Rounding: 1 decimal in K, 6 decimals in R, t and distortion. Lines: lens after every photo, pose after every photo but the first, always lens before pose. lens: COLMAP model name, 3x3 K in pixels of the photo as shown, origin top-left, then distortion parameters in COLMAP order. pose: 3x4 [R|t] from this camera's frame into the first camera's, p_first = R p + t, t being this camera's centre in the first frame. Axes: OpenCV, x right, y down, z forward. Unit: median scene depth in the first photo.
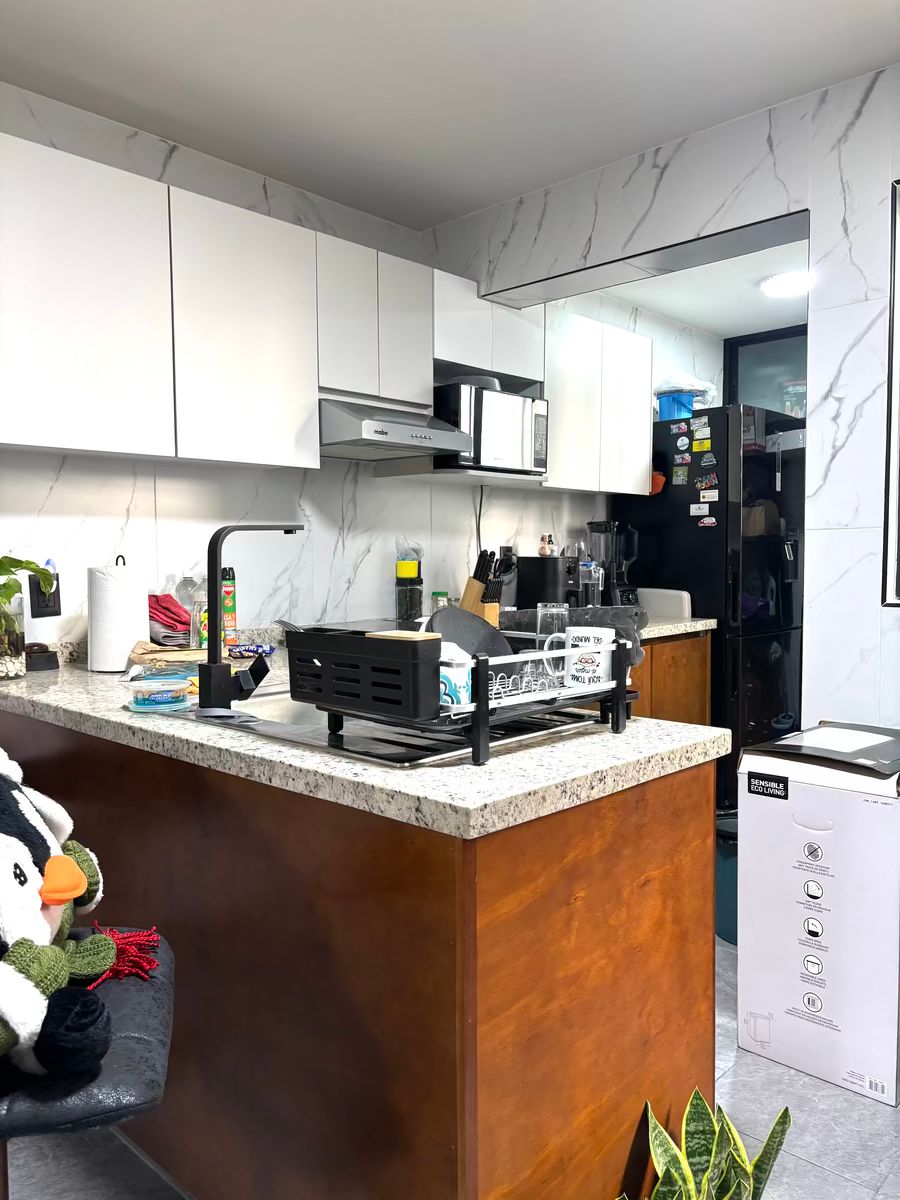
lens RADIAL K [[911.4, 0, 443.8], [0, 911.4, 612.8], [0, 0, 1]] dist [0.025930, -0.003429]
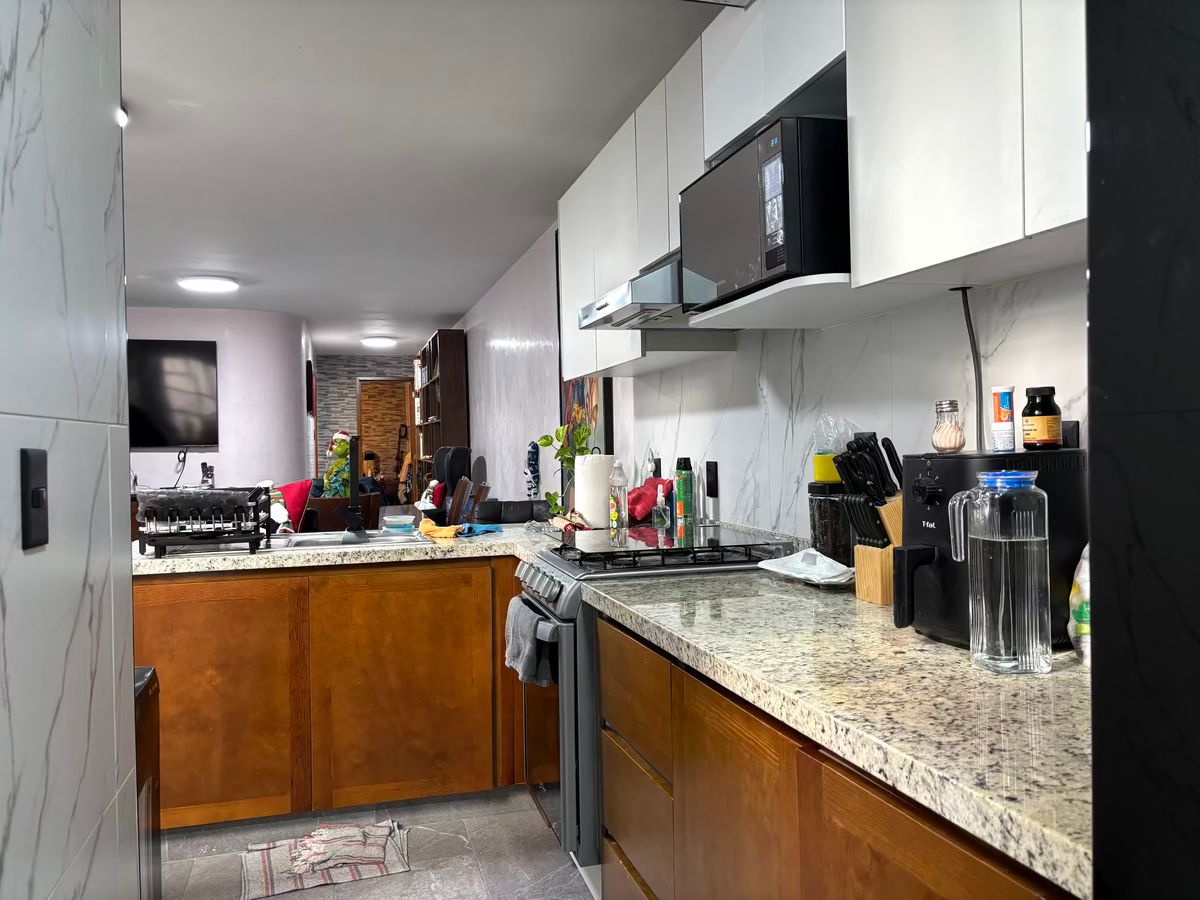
lens RADIAL K [[911.4, 0, 598.3], [0, 911.4, 446.3], [0, 0, 1]] dist [0.025930, -0.003429]
pose [[-0.511919, 0.024716, -0.858678, 0.472702], [-0.026450, 0.998659, 0.044513, -0.071166], [0.858627, 0.045499, -0.510578, 0.976134]]
